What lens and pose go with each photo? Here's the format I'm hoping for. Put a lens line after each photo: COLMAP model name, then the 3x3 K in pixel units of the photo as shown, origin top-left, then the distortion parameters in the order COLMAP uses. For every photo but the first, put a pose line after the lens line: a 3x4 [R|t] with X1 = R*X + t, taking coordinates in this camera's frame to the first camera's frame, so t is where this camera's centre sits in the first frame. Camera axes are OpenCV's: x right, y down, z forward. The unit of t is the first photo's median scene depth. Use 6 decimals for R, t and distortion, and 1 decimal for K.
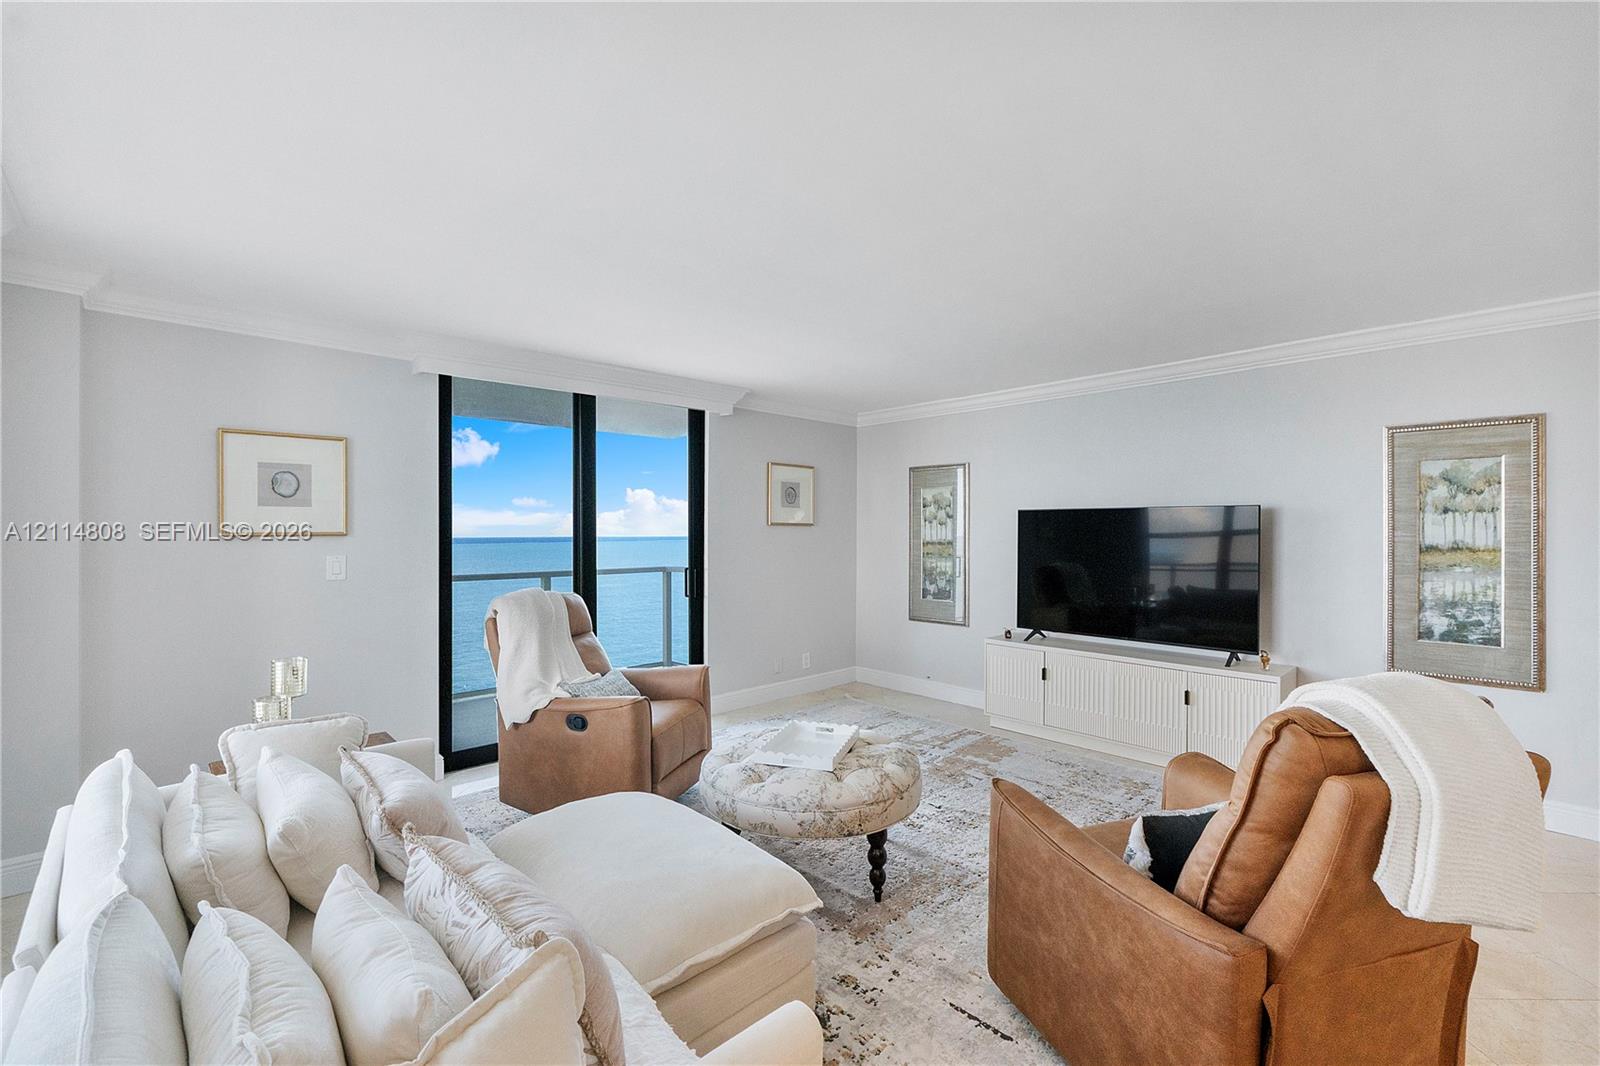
lens RADIAL K [[680.6, 0, 800.0], [0, 680.6, 533.0], [0, 0, 1]] dist [-0.000884, -0.000073]
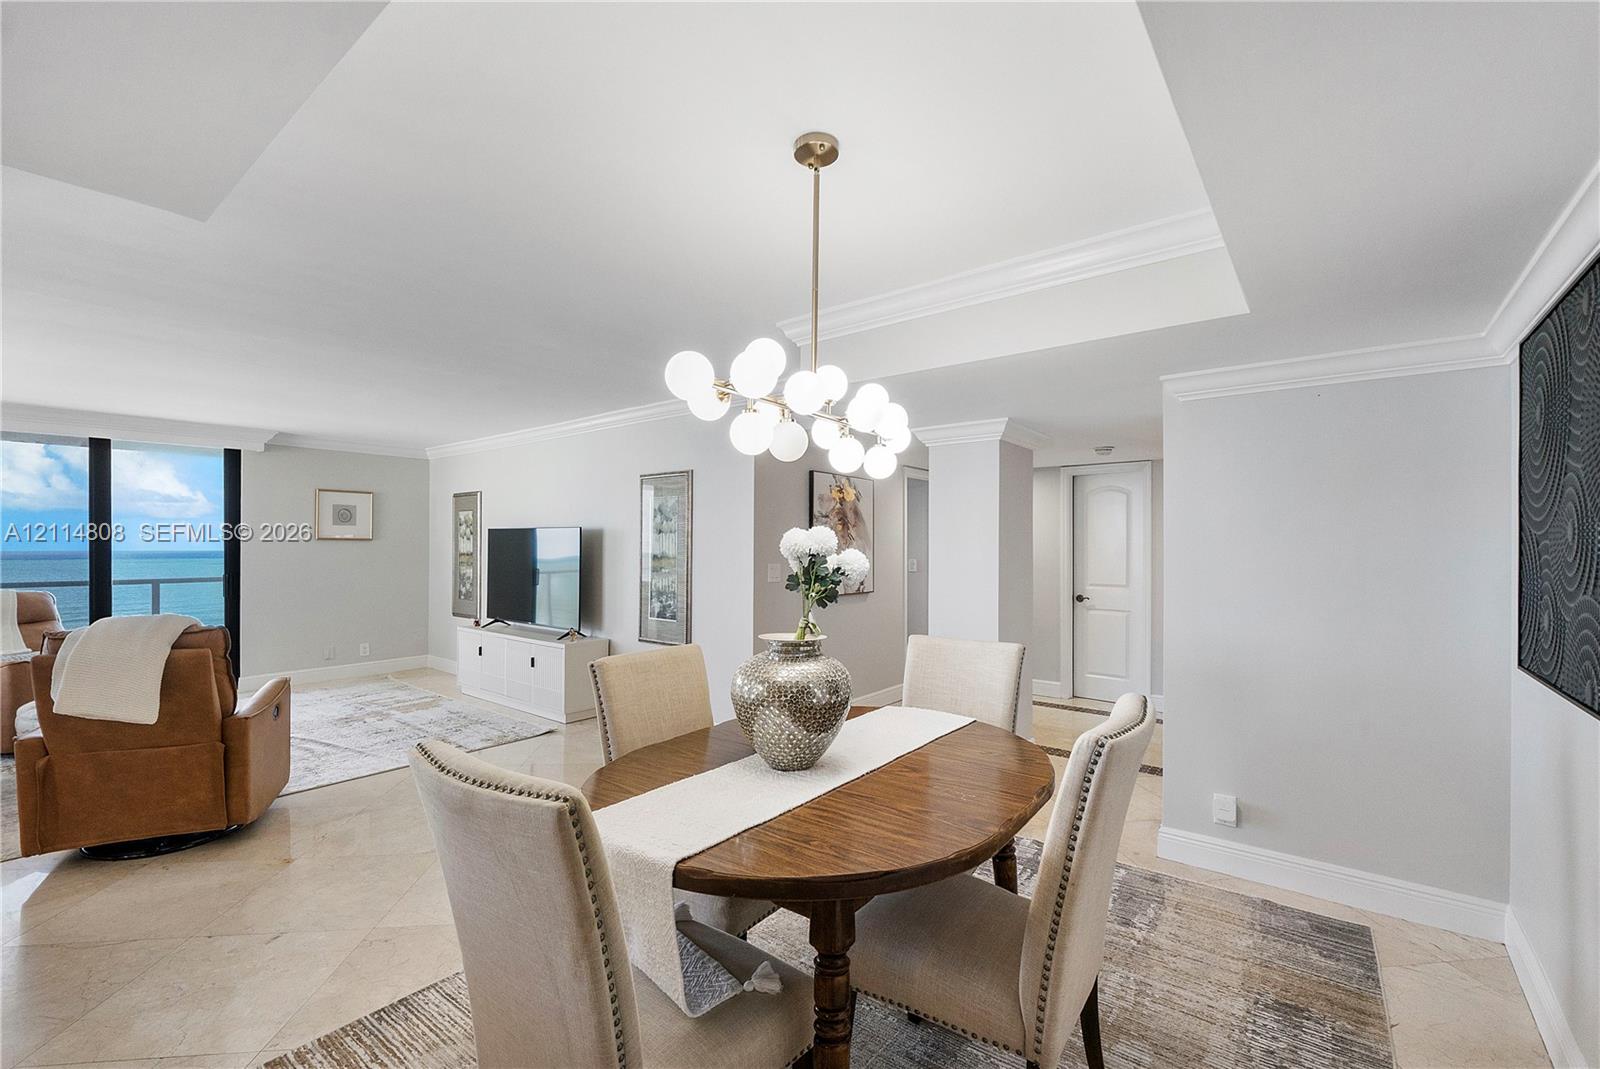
lens RADIAL K [[695.2, 0, 800.0], [0, 695.2, 534.5], [0, 0, 1]] dist [-0.001734, -0.000201]
pose [[0.993193, 0.001083, 0.116478, 0.763314], [0.000710, 0.999882, -0.015356, -0.001845], [-0.116481, 0.015335, 0.993074, -0.404149]]
